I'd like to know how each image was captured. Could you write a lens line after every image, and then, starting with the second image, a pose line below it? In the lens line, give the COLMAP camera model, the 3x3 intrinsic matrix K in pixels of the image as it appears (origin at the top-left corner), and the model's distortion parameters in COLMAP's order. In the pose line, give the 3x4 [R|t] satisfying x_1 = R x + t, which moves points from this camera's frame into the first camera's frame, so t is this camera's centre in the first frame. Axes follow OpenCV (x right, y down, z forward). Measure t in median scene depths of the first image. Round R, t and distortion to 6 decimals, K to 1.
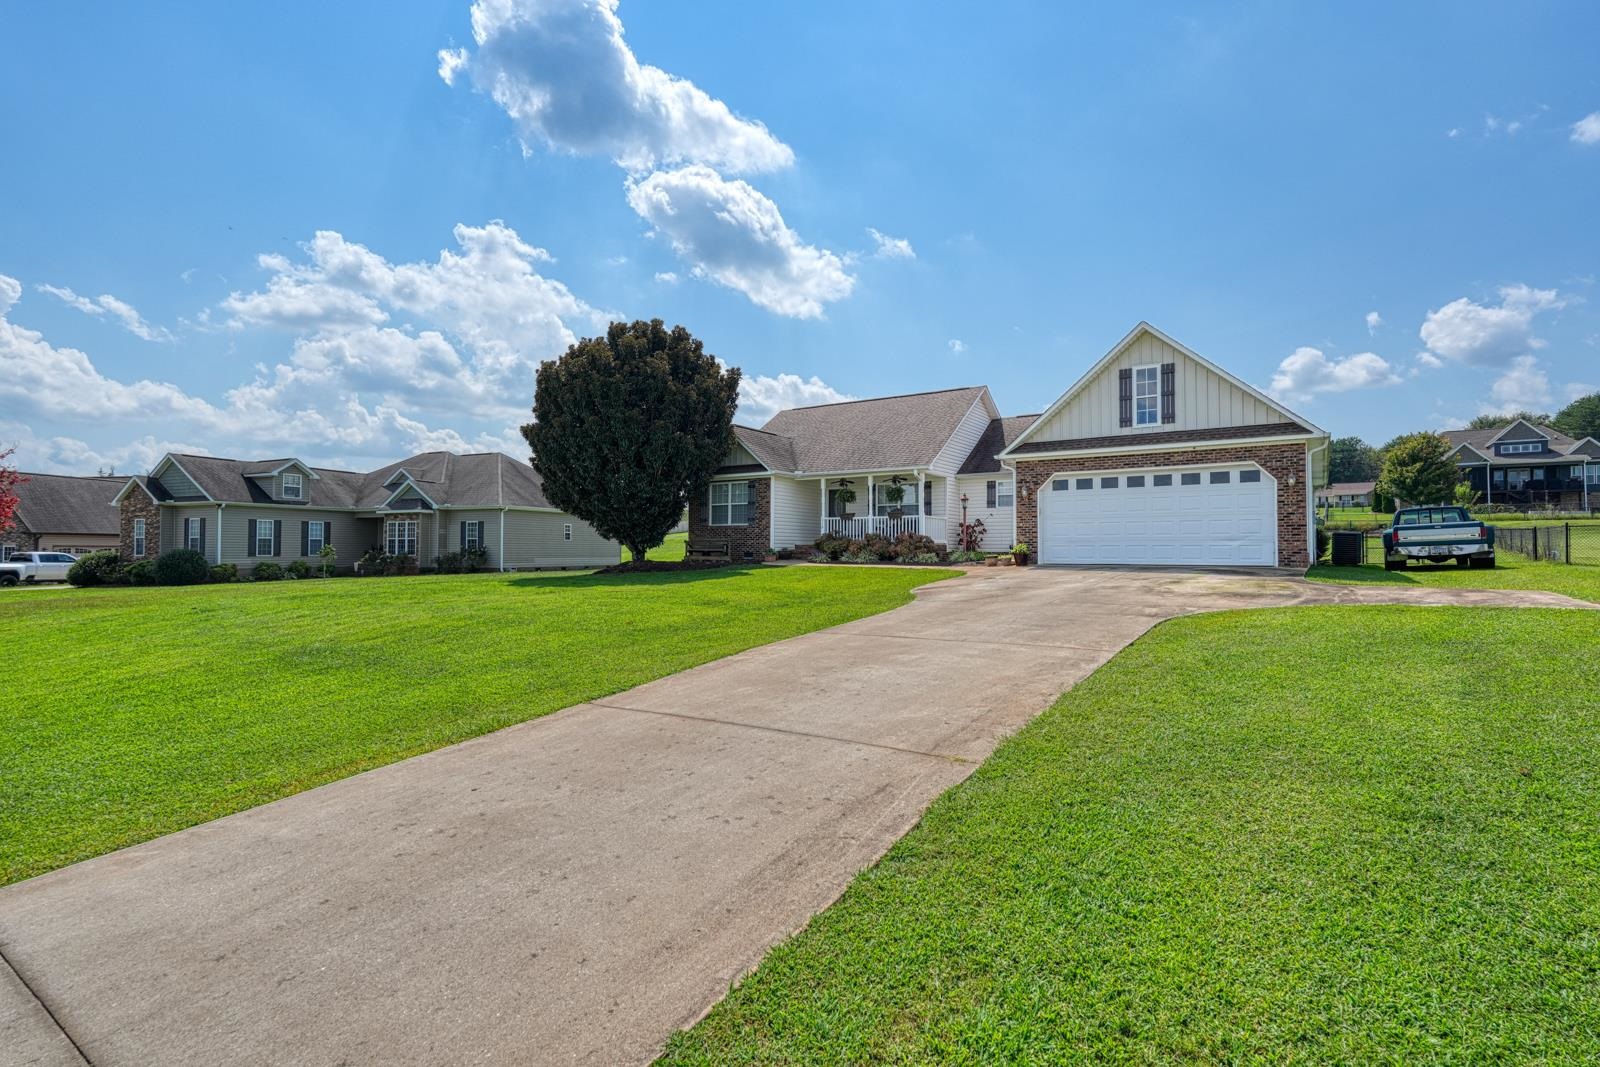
lens RADIAL K [[788.9, 0, 776.2], [0, 788.9, 543.4], [0, 0, 1]] dist [0.000258, -0.000181]
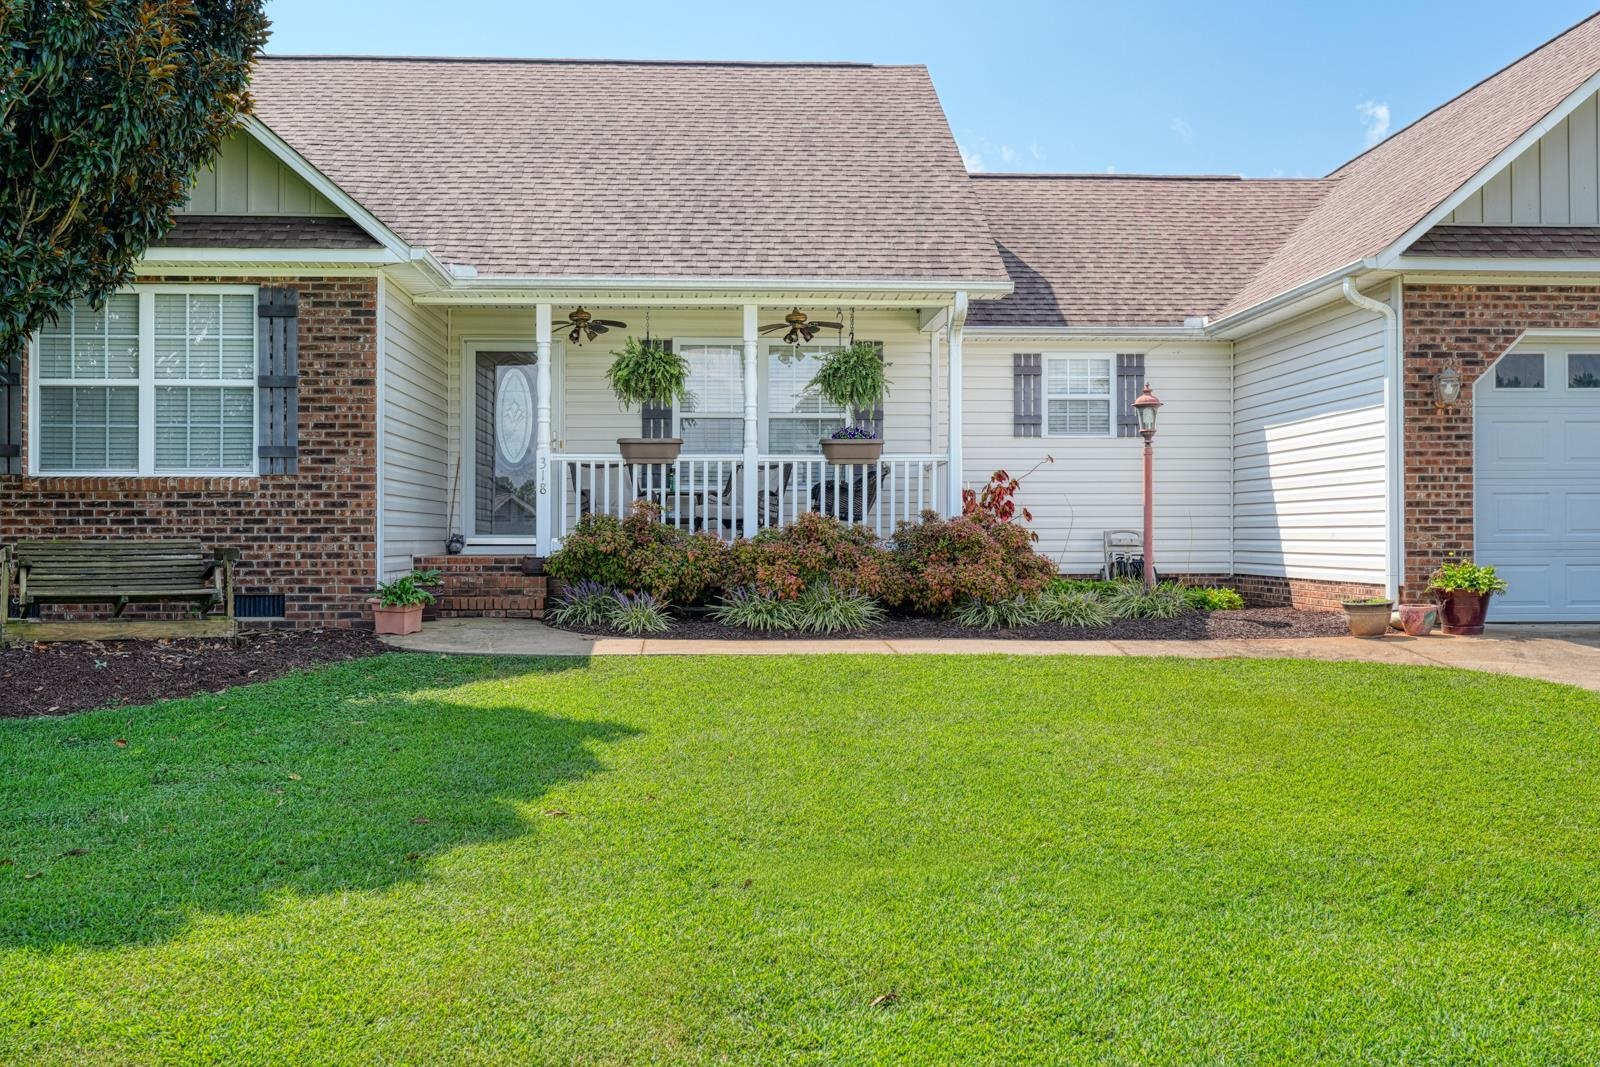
lens RADIAL K [[1596.1, 0, 800.0], [0, 1596.1, 533.5], [0, 0, 1]] dist [0.005327, -0.006109]
pose [[0.782137, -0.005066, 0.623086, -0.244602], [-0.002051, 0.999941, 0.010705, -0.014521], [-0.623103, -0.009650, 0.782080, 0.641479]]
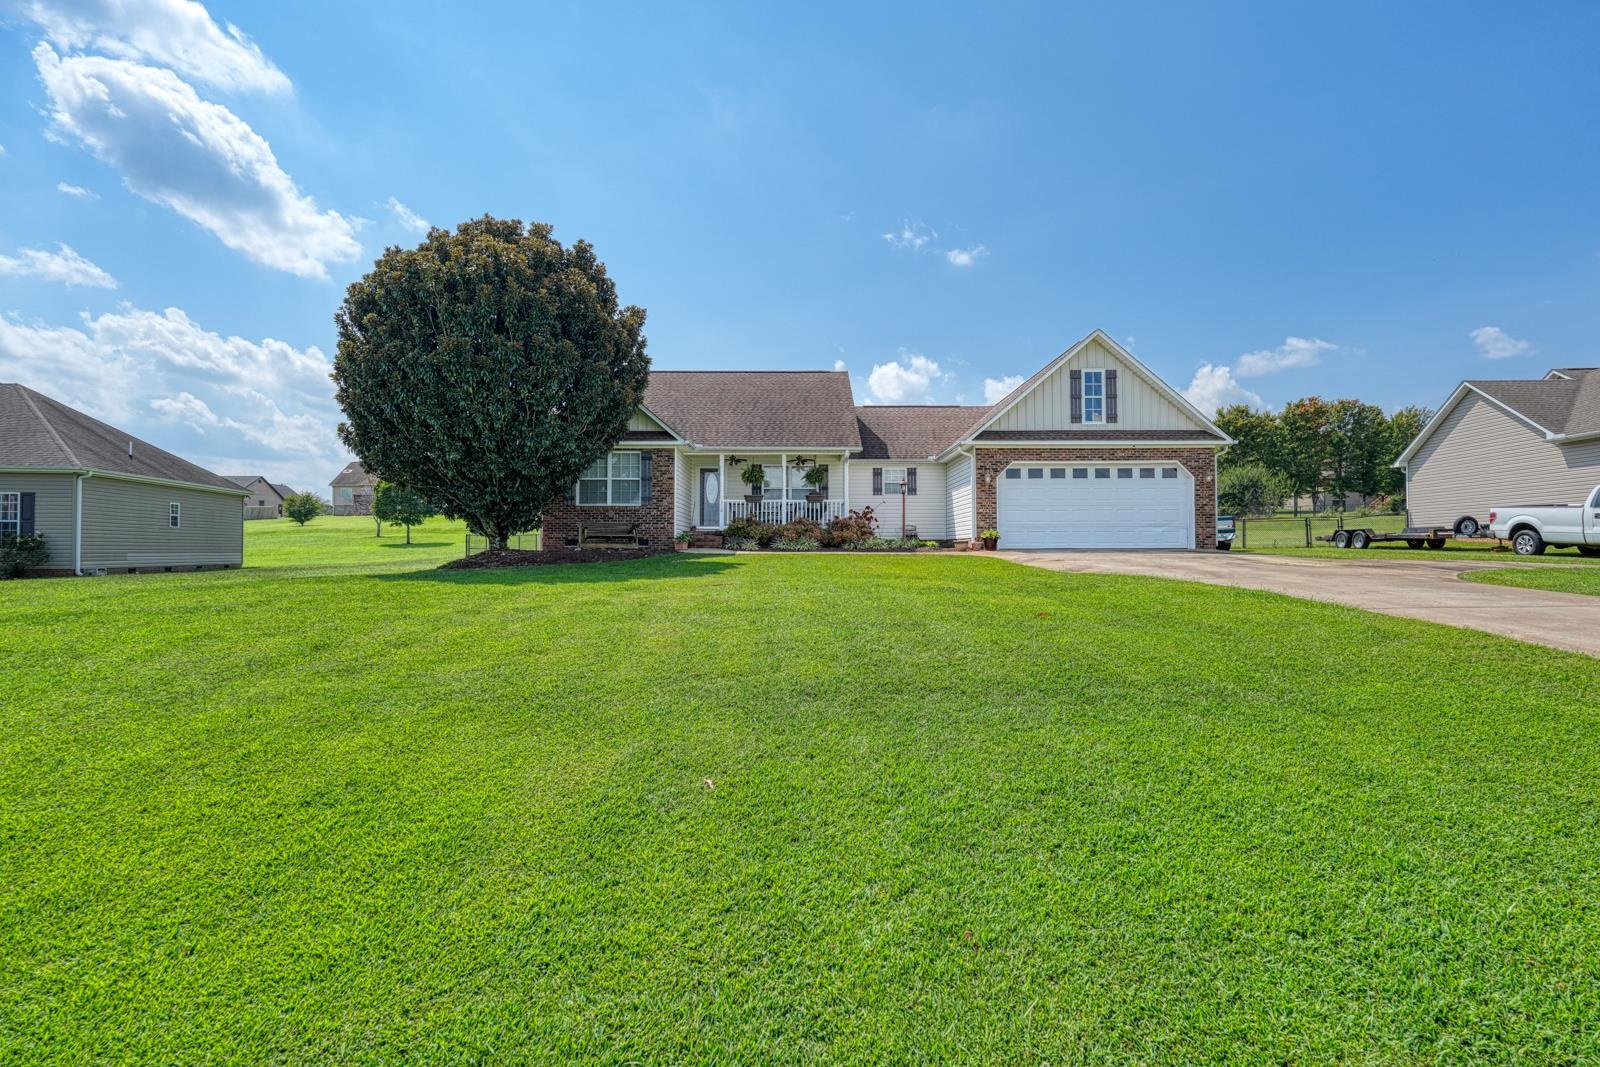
lens RADIAL K [[768.6, 0, 800.0], [0, 768.6, 533.5], [0, 0, 1]] dist [-0.000873, -0.000386]
pose [[0.811810, 0.007143, 0.583878, -0.436316], [-0.001667, 0.999949, -0.009916, 0.015339], [-0.583919, 0.007077, 0.811781, 0.319113]]
